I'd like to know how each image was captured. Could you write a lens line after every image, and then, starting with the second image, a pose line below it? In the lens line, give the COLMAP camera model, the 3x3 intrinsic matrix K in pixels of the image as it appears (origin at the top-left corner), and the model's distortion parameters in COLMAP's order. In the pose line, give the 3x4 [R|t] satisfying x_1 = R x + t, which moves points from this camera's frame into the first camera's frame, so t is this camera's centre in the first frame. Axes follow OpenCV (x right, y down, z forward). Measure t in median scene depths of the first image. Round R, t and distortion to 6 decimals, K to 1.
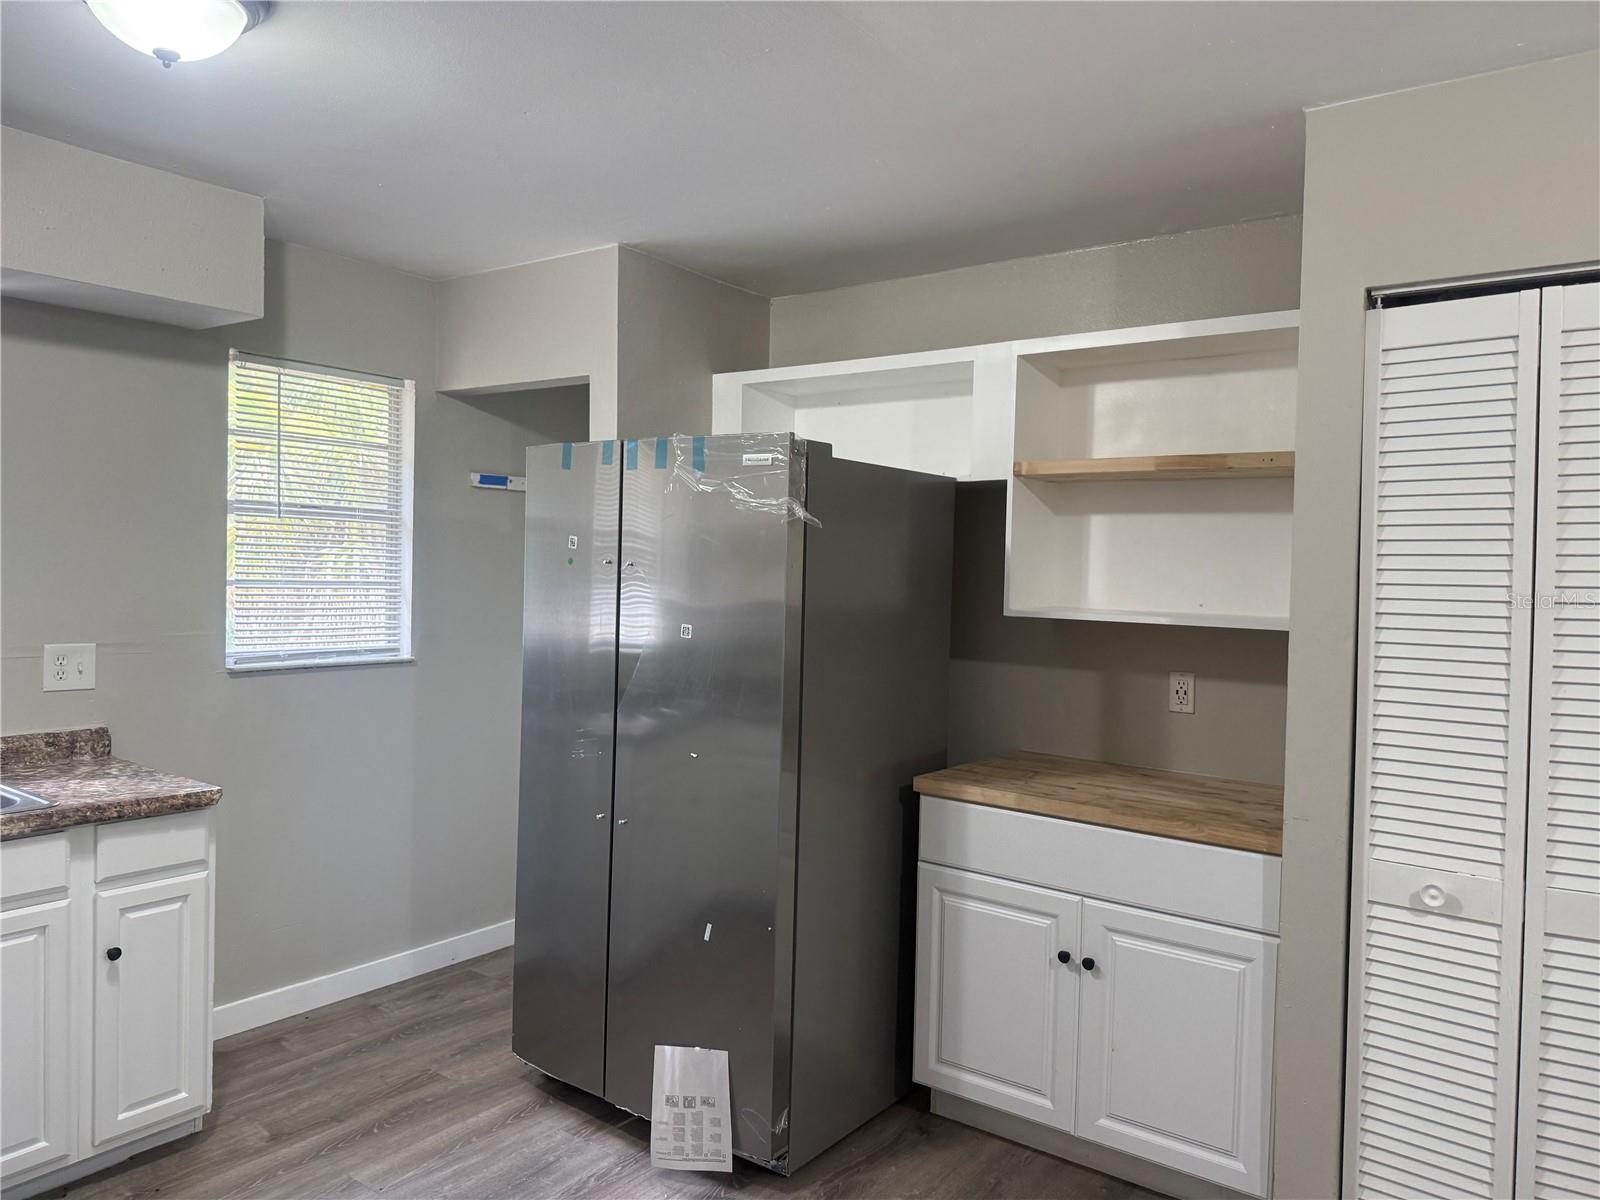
lens RADIAL K [[1132.5, 0, 800.0], [0, 1132.5, 600.0], [0, 0, 1]] dist [-0.003945, -0.003700]
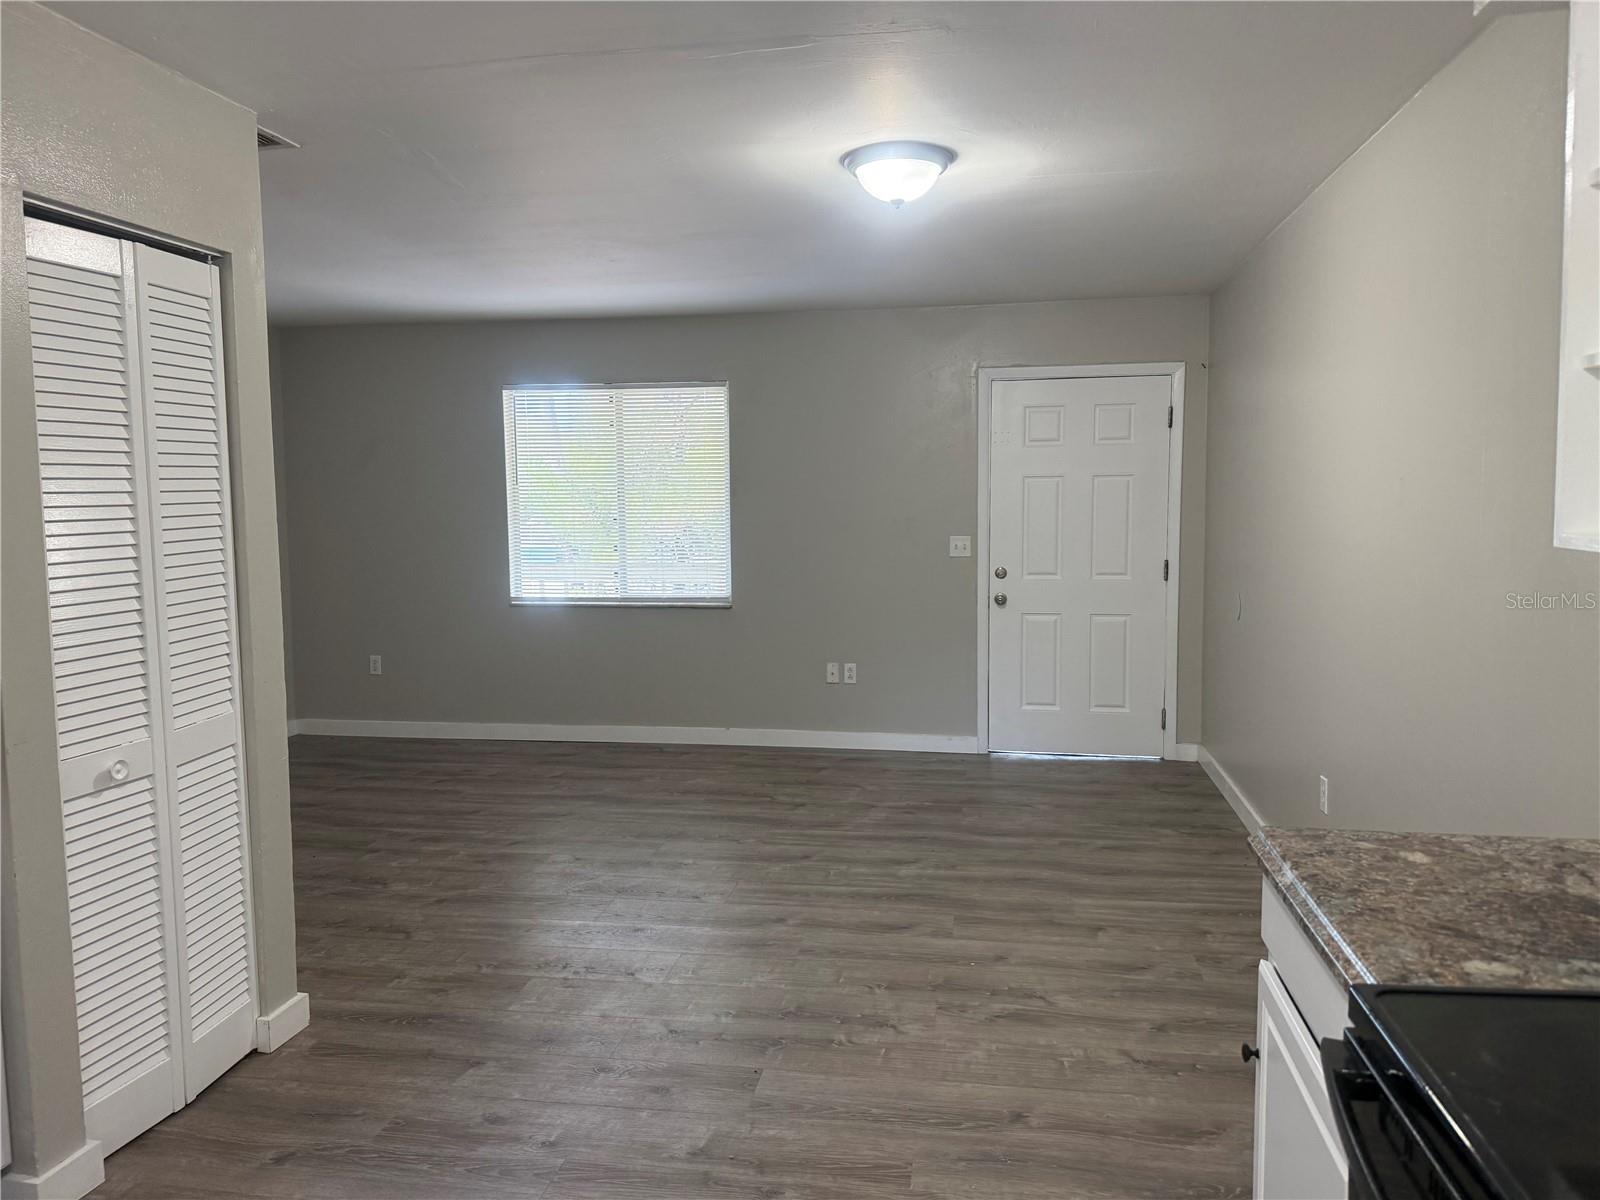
lens RADIAL K [[1114.8, 0, 802.2], [0, 1114.8, 593.9], [0, 0, 1]] dist [0.045017, -0.072347]
pose [[-0.442749, -0.097414, 0.891338, -0.520267], [0.027765, 0.992115, 0.122219, -0.021988], [-0.896216, 0.078861, -0.436553, 0.625684]]
